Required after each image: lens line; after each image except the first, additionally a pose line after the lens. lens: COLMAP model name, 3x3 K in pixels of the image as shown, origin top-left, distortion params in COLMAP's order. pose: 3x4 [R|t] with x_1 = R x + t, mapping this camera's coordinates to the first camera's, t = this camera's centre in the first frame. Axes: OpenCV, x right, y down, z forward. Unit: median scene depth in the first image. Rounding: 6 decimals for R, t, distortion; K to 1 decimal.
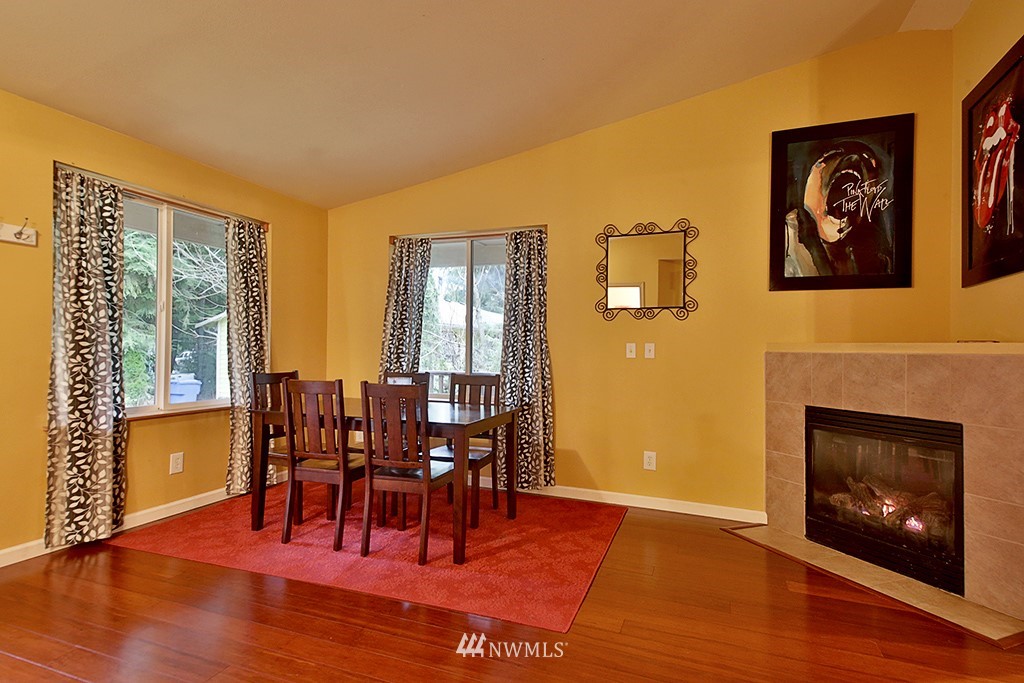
lens RADIAL K [[549.4, 0, 512.0], [0, 549.4, 341.5], [0, 0, 1]] dist [0.025895, -0.000647]
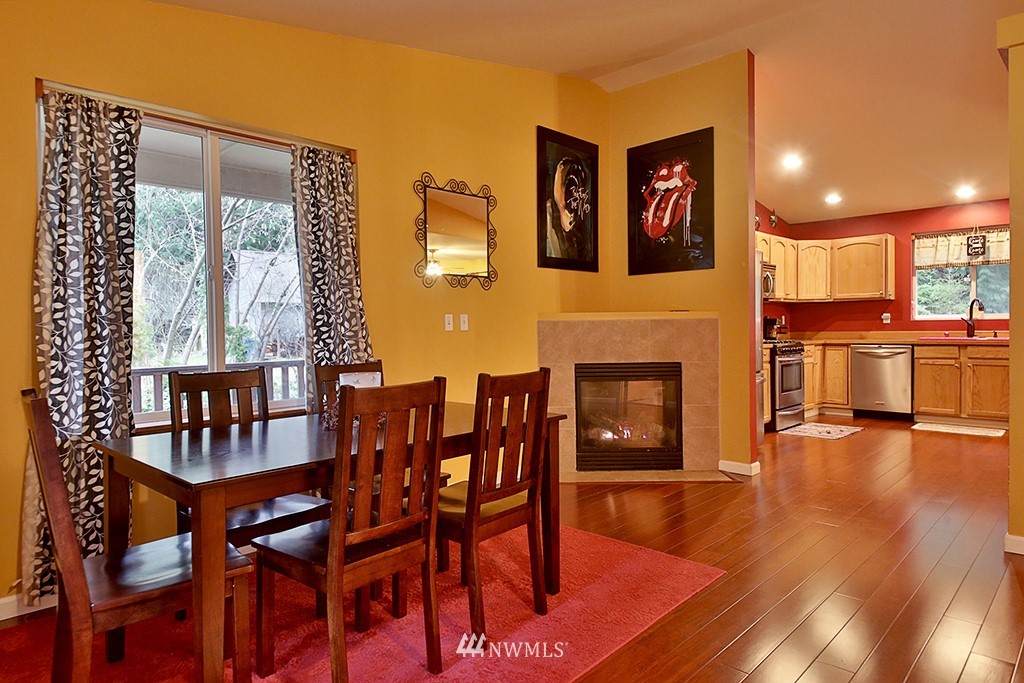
lens RADIAL K [[606.9, 0, 512.0], [0, 606.9, 341.5], [0, 0, 1]] dist [-0.000443, -0.001191]
pose [[0.370363, -0.039357, 0.928053, -0.739810], [0.010741, 0.999217, 0.038088, 0.013069], [-0.928825, -0.004138, 0.370496, 0.617781]]
